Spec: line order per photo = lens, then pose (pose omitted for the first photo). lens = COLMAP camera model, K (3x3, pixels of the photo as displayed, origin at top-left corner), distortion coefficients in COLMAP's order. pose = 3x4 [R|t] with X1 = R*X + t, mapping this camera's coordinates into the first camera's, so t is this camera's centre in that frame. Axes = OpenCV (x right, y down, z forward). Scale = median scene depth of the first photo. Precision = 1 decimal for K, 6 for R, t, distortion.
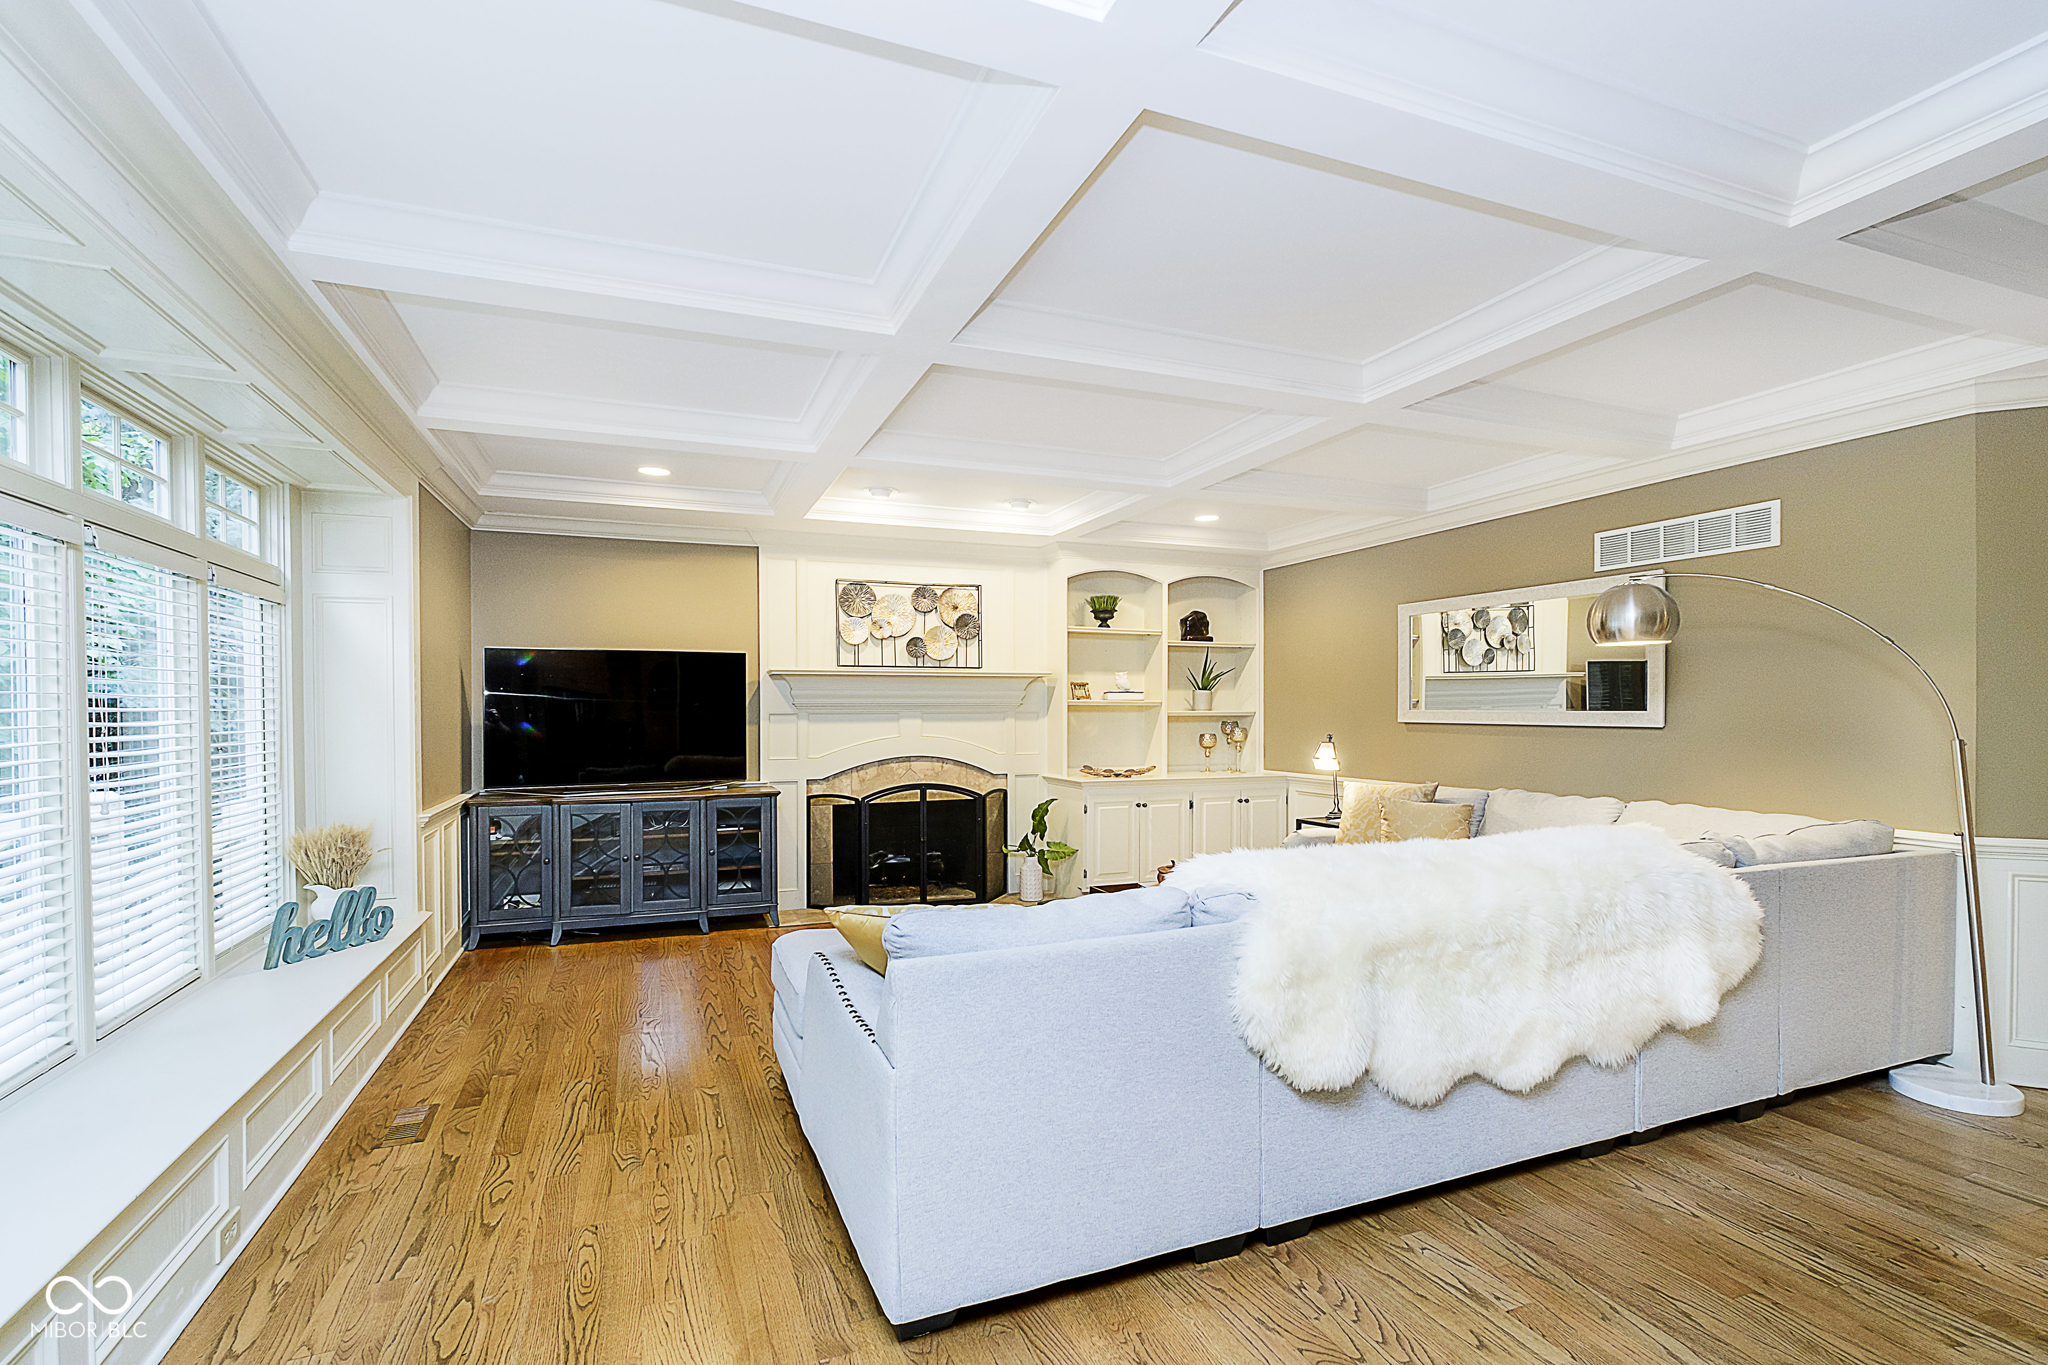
lens RADIAL K [[895.7, 0, 1023.2], [0, 895.7, 689.7], [0, 0, 1]] dist [-0.011961, 0.006996]
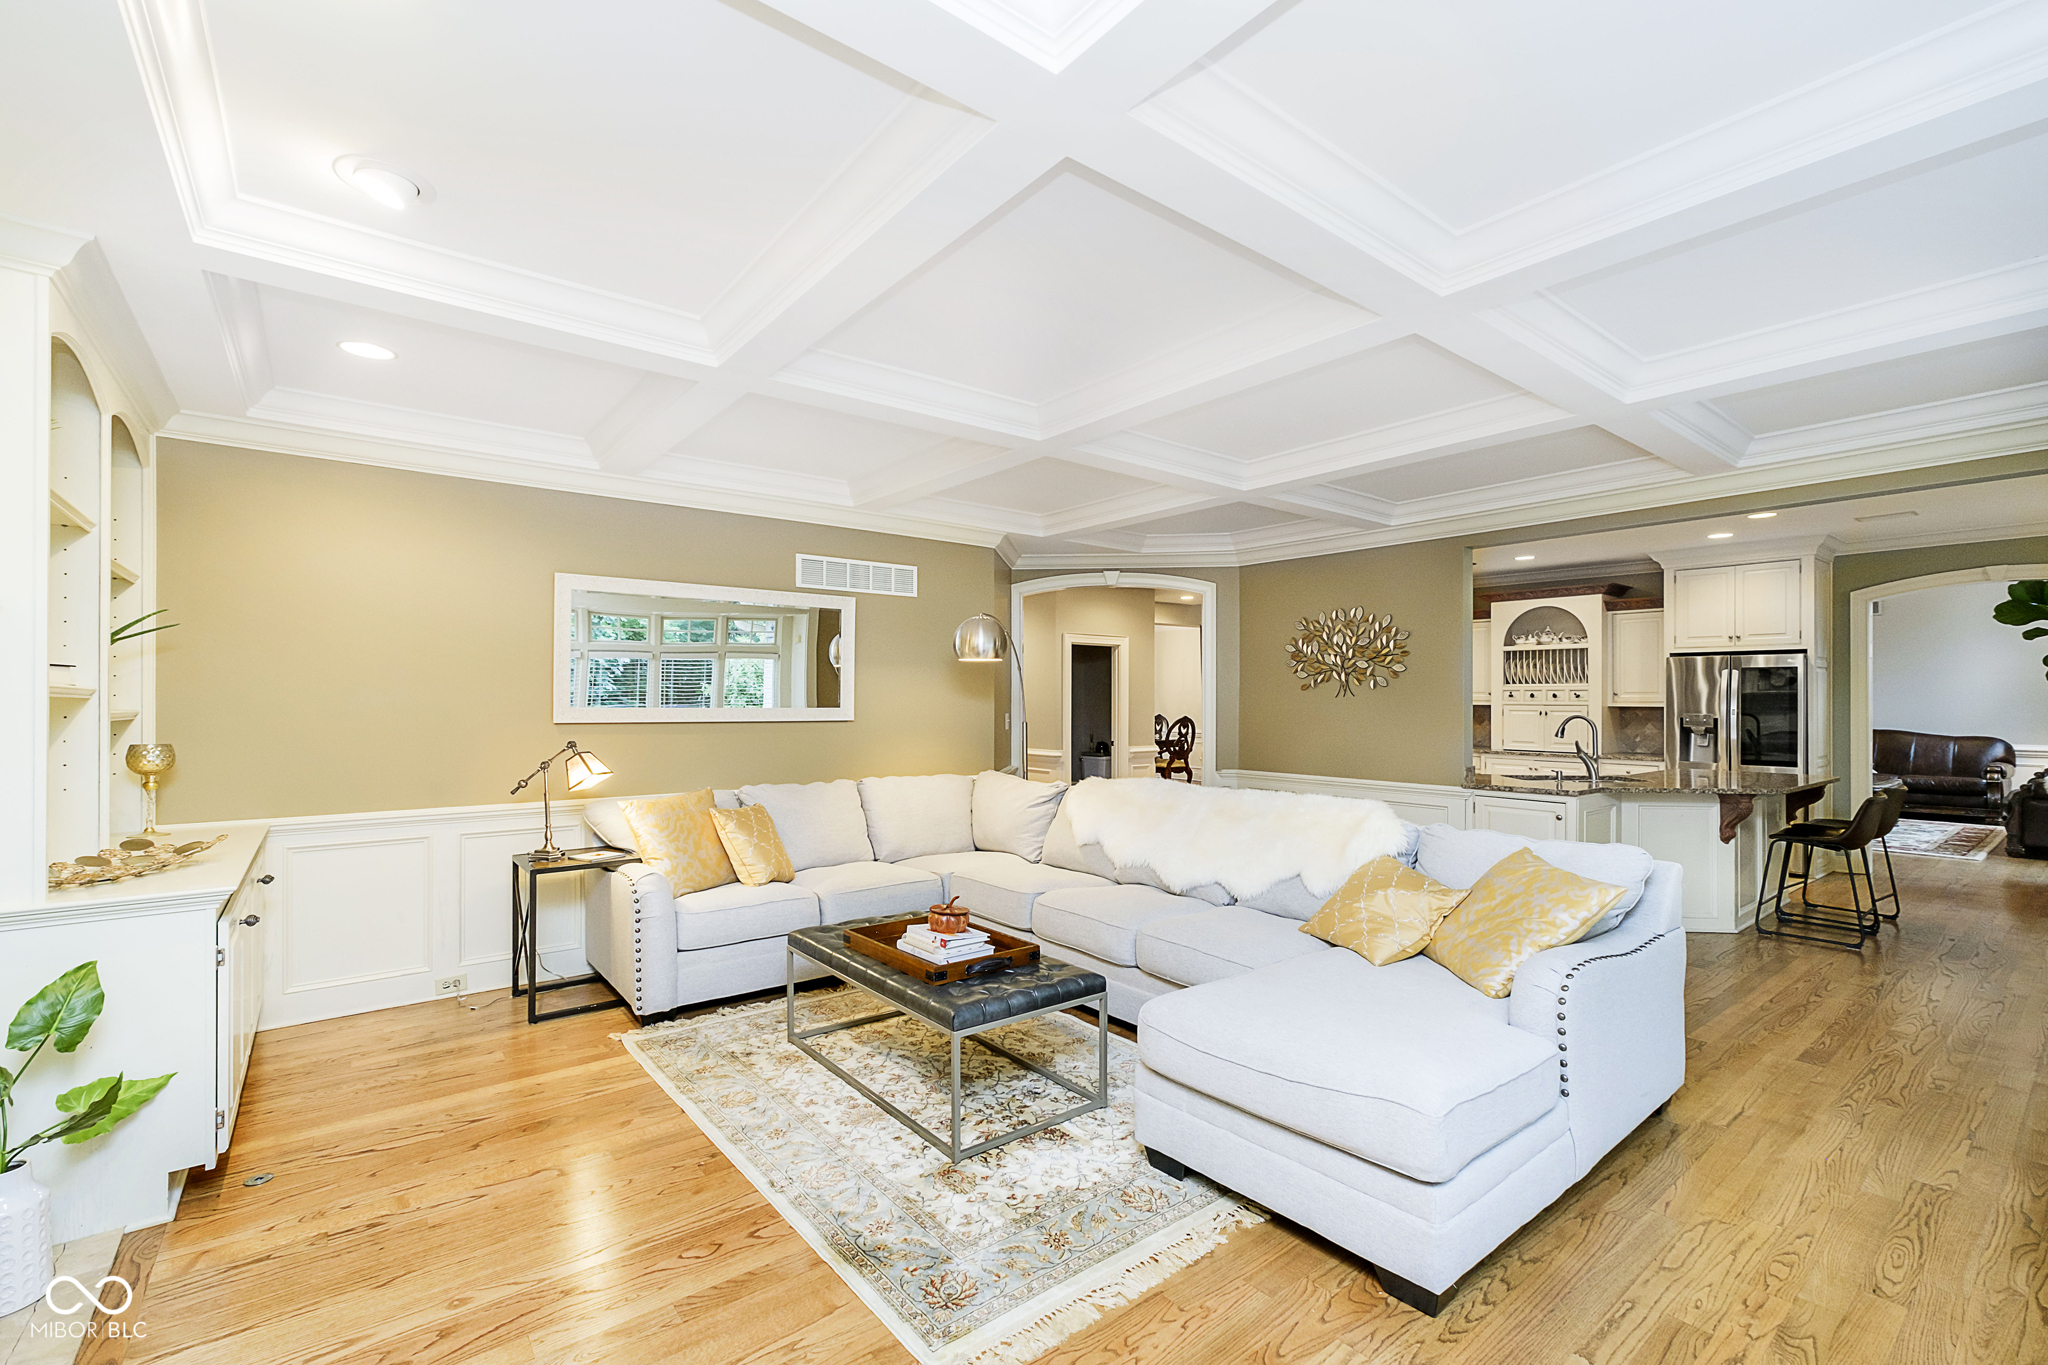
lens RADIAL K [[910.3, 0, 1024.0], [0, 910.3, 698.0], [0, 0, 1]] dist [-0.001876, 0.000032]
pose [[-0.274995, 0.010145, 0.961392, -0.872943], [-0.018623, 0.999701, -0.015876, 0.036779], [-0.961265, -0.022270, -0.274724, 1.616785]]
